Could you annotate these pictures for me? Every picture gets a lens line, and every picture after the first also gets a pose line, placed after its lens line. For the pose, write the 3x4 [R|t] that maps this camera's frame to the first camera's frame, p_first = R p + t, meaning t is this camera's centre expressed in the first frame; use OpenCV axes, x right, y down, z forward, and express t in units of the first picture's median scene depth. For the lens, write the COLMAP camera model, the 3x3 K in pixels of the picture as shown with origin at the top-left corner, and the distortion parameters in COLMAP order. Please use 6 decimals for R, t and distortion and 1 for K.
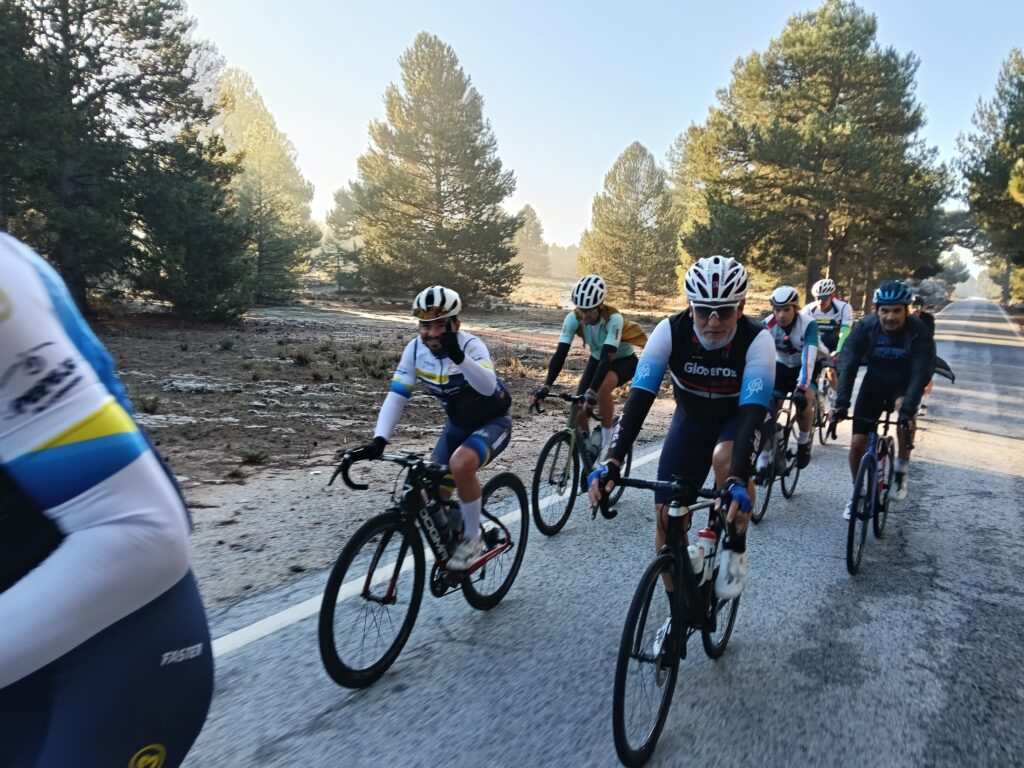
lens RADIAL K [[783.9, 0, 517.8], [0, 783.9, 385.5], [0, 0, 1]] dist [-0.001252, -0.028918]
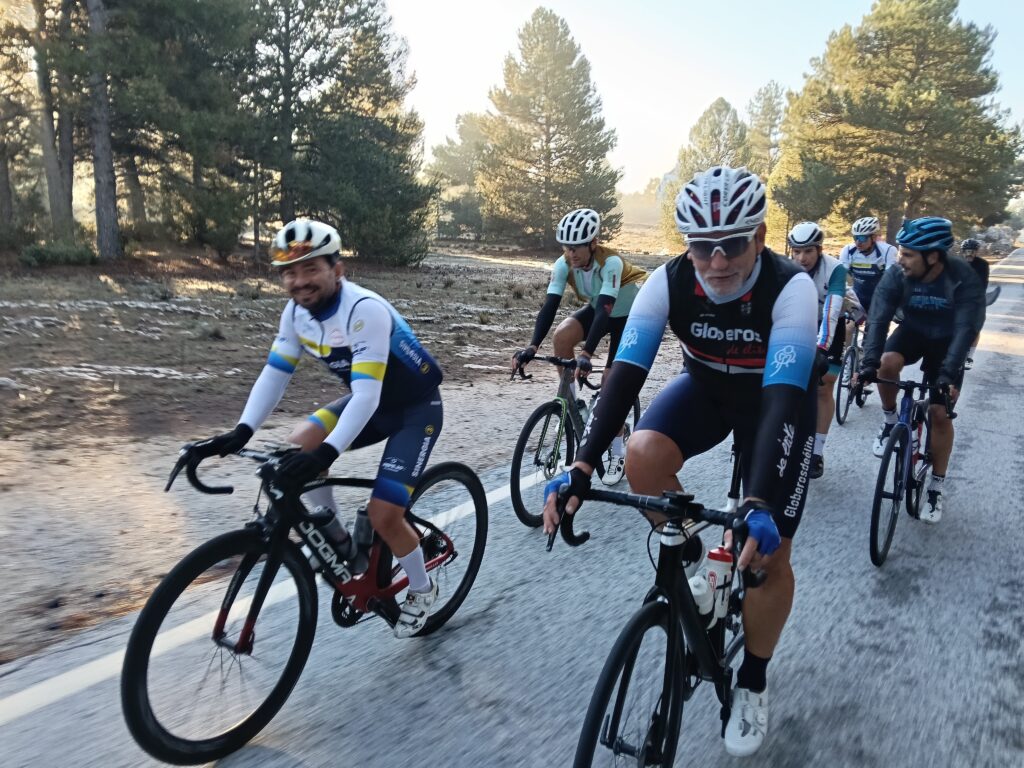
lens RADIAL K [[783.9, 0, 509.6], [0, 783.9, 377.6], [0, 0, 1]] dist [-0.001252, -0.028918]
pose [[0.997973, 0.006626, -0.063291, -0.089221], [-0.002842, 0.998213, 0.059688, 0.012864], [0.063573, -0.059387, 0.996209, -0.148104]]
